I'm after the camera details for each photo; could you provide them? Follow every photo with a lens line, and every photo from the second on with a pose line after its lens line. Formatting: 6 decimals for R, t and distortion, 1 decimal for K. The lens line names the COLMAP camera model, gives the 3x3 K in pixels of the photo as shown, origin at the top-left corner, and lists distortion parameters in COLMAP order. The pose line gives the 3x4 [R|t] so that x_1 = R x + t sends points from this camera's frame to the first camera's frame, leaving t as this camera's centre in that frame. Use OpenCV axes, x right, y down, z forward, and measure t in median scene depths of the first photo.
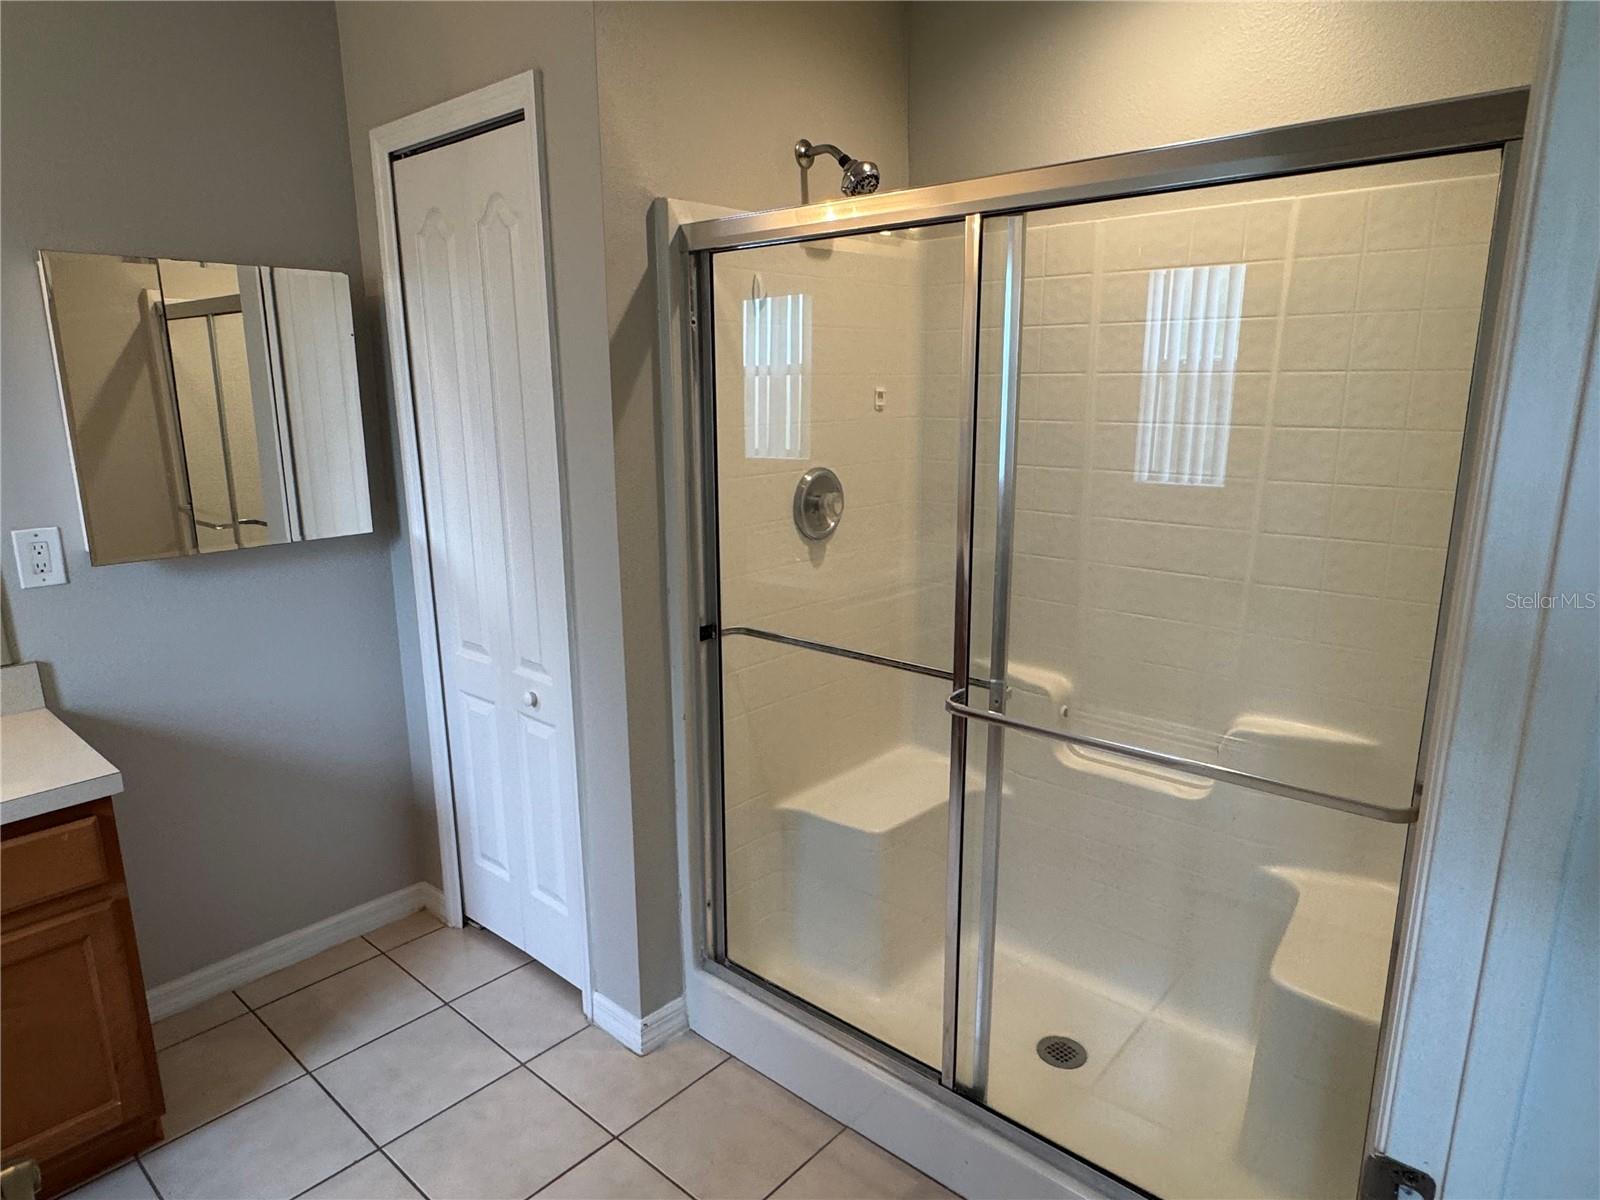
lens RADIAL K [[976.6, 0, 800.1], [0, 976.6, 603.0], [0, 0, 1]] dist [-0.004533, -0.000045]
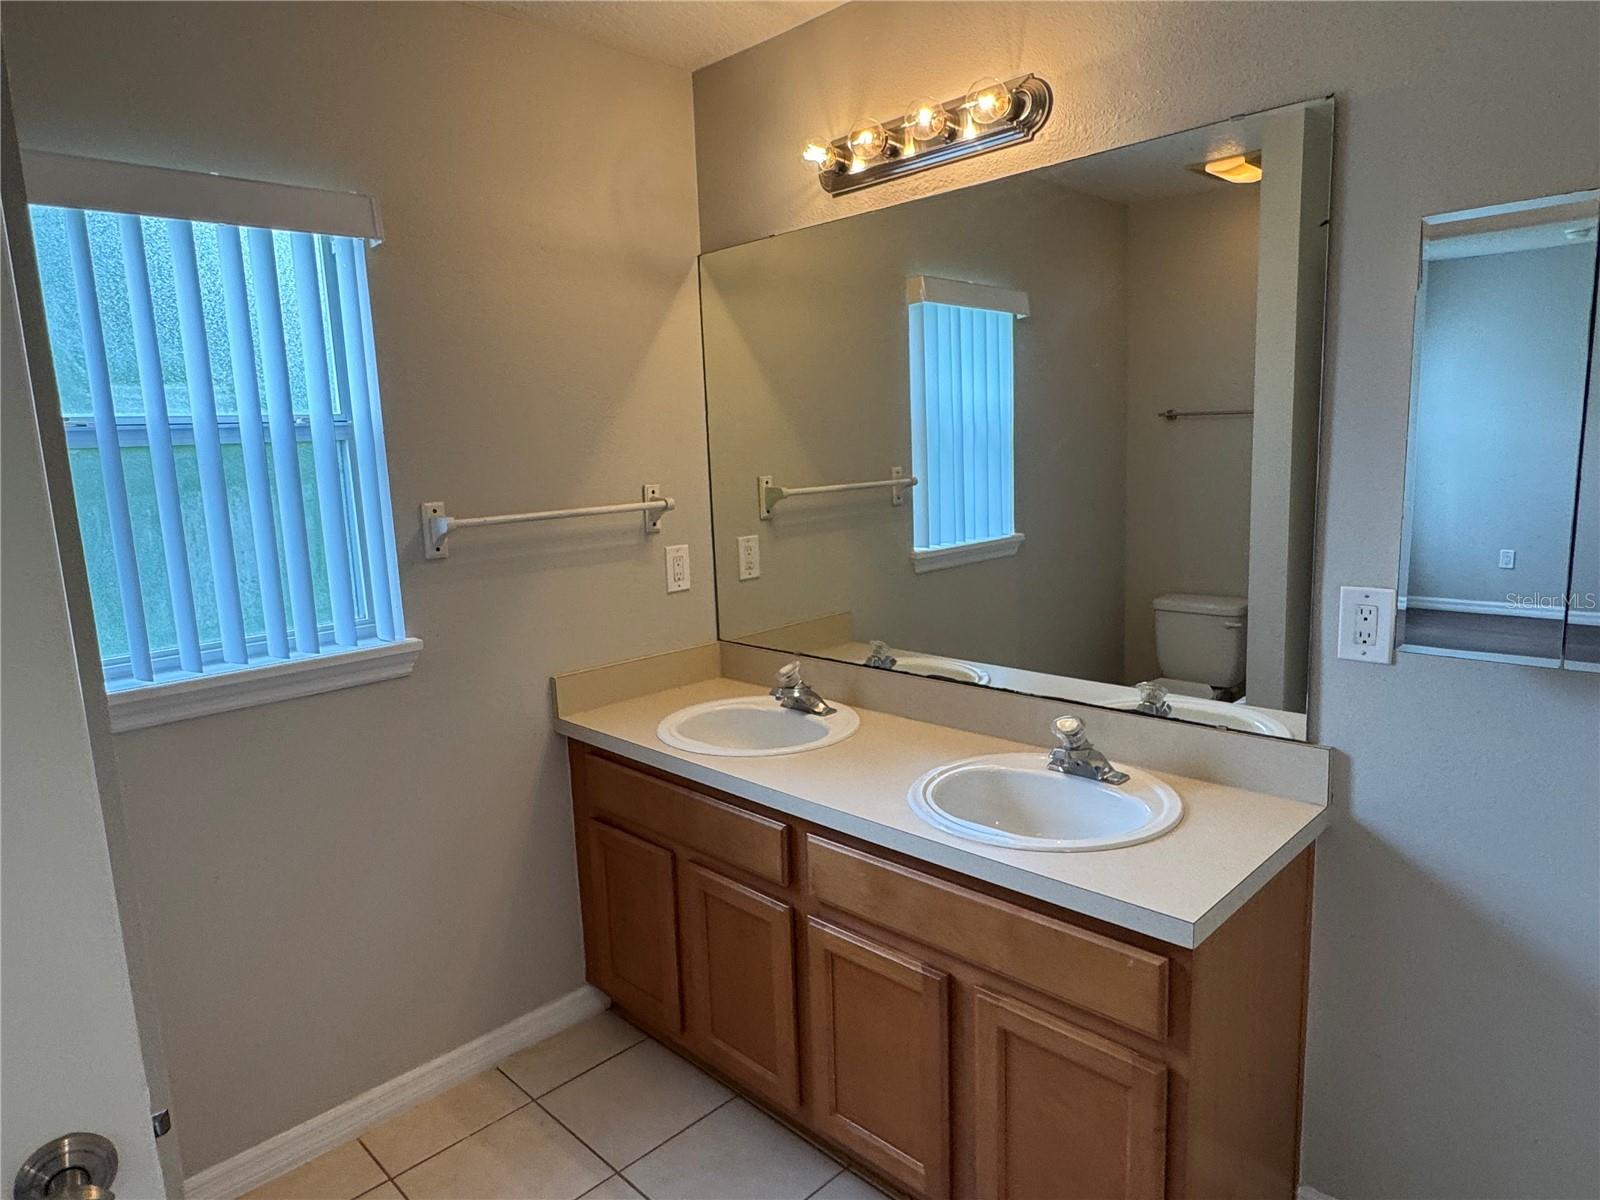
lens RADIAL K [[976.6, 0, 799.6], [0, 976.6, 598.9], [0, 0, 1]] dist [-0.004533, -0.000045]
pose [[-0.066704, 0.165134, -0.984013, 0.011639], [-0.184391, 0.967182, 0.174809, -0.119108], [0.980587, 0.193104, -0.034065, 0.578699]]
